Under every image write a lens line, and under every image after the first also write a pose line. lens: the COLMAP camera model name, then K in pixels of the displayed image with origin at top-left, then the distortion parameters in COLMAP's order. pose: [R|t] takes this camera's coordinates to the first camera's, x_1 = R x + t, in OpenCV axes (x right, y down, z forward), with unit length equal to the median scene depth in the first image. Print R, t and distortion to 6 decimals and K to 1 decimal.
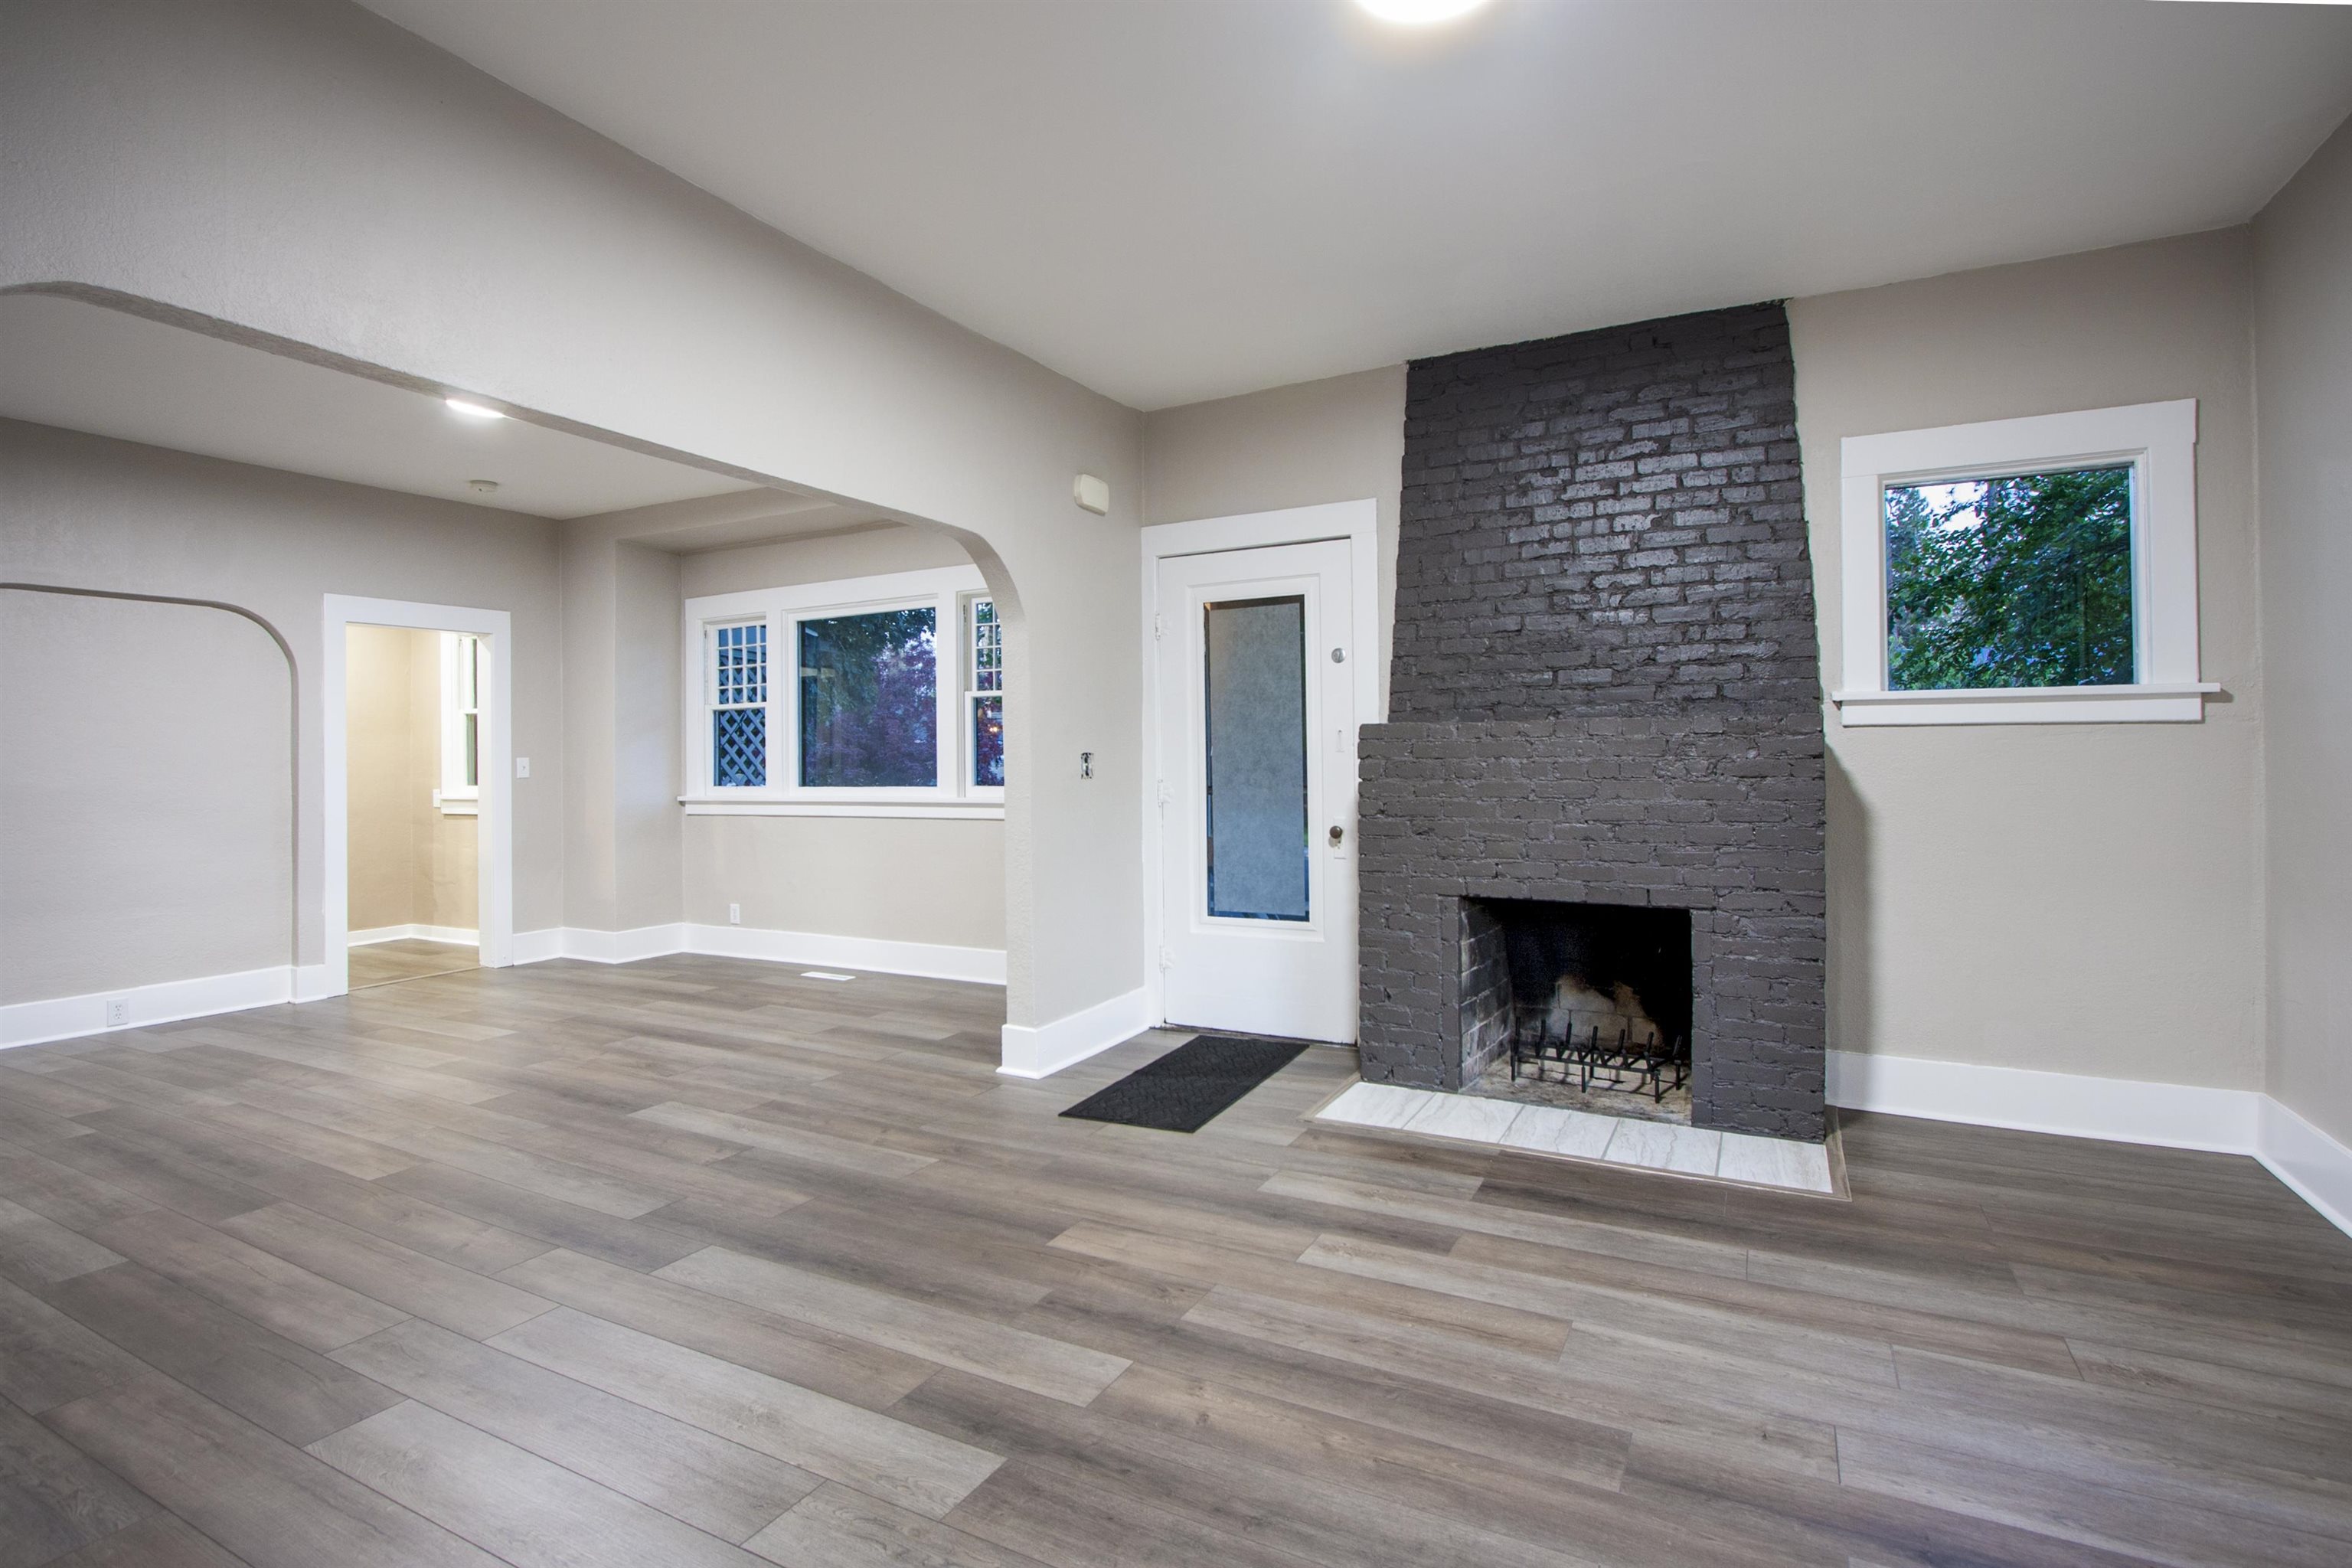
lens RADIAL K [[1169.0, 0, 1167.8], [0, 1169.0, 747.7], [0, 0, 1]] dist [-0.000001, 0.000284]
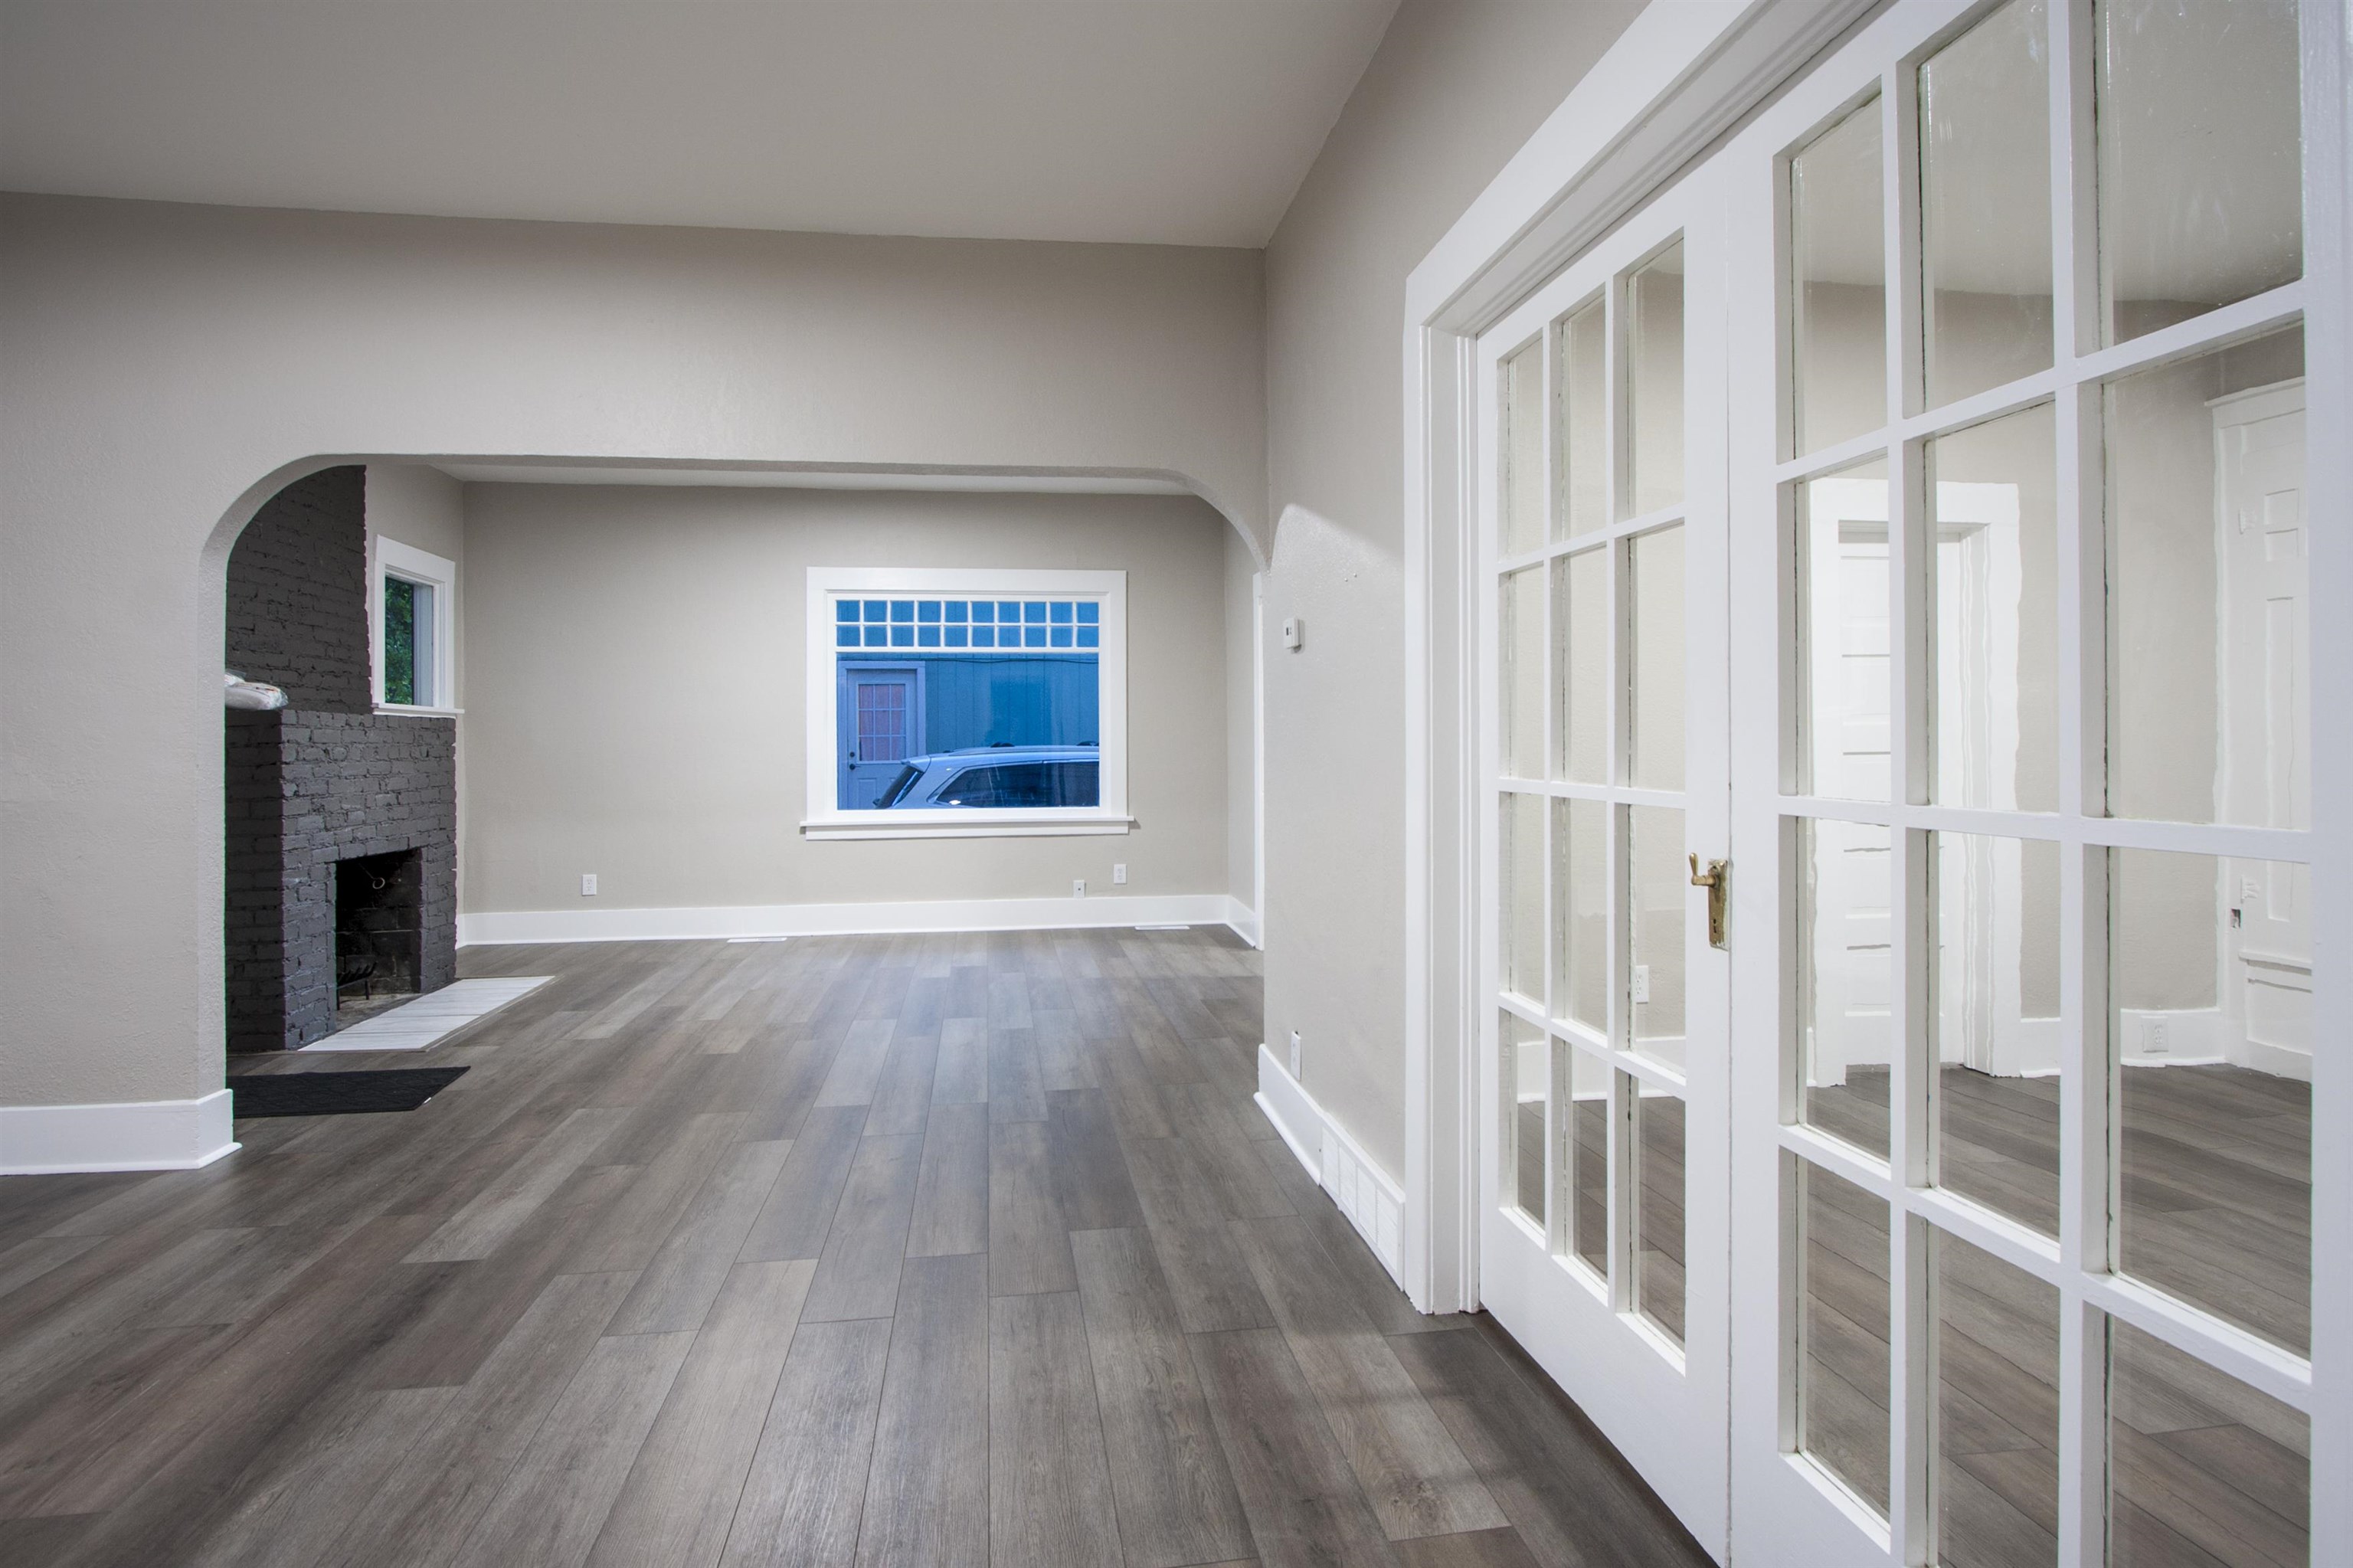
lens RADIAL K [[1169.5, 0, 1168.3], [0, 1169.5, 747.6], [0, 0, 1]] dist [-0.000001, 0.000284]
pose [[-0.611777, 0.011072, 0.790953, -1.522786], [0.004059, 0.999933, -0.010858, 0.039841], [-0.791020, -0.003432, -0.611781, 1.360957]]
